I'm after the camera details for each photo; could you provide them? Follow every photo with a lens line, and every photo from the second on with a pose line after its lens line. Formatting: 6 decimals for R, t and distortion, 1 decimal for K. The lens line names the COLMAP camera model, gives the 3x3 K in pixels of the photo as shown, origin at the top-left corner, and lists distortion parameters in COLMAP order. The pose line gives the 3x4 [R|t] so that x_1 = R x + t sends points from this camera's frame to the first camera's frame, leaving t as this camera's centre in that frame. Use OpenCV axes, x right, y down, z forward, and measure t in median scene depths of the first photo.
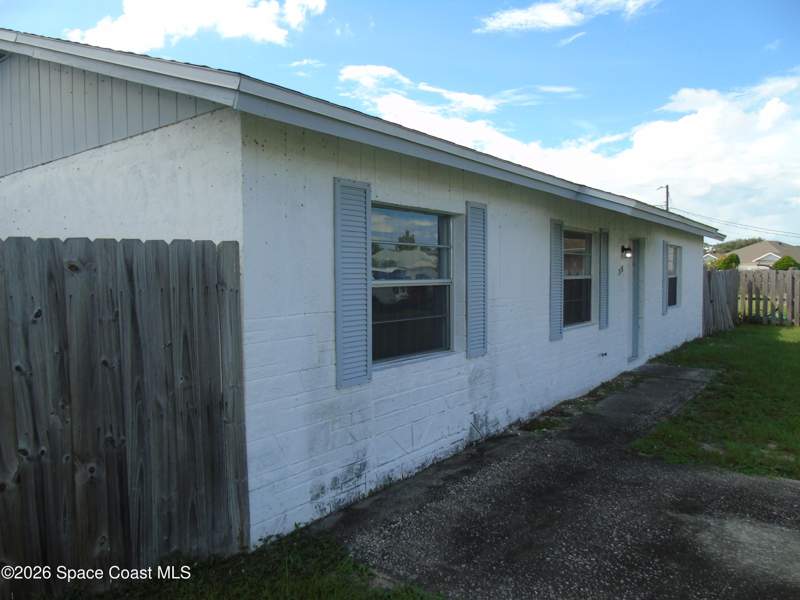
lens RADIAL K [[595.4, 0, 399.8], [0, 595.4, 297.7], [0, 0, 1]] dist [-0.012766, -0.005055]
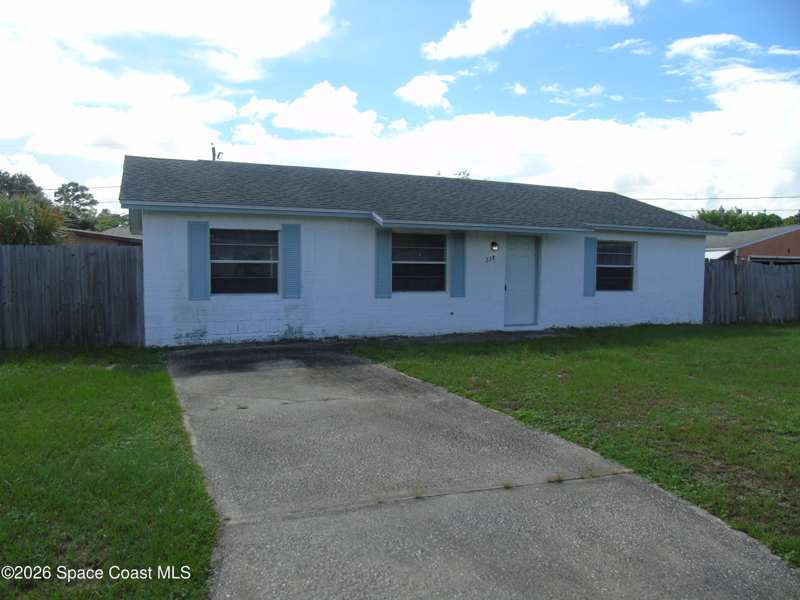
lens RADIAL K [[595.4, 0, 399.7], [0, 595.4, 300.1], [0, 0, 1]] dist [-0.012766, -0.005055]
pose [[0.872441, 0.039520, -0.487119, 1.924048], [-0.032163, 0.999207, 0.023463, 0.056777], [0.487660, -0.004803, 0.873021, -0.827100]]
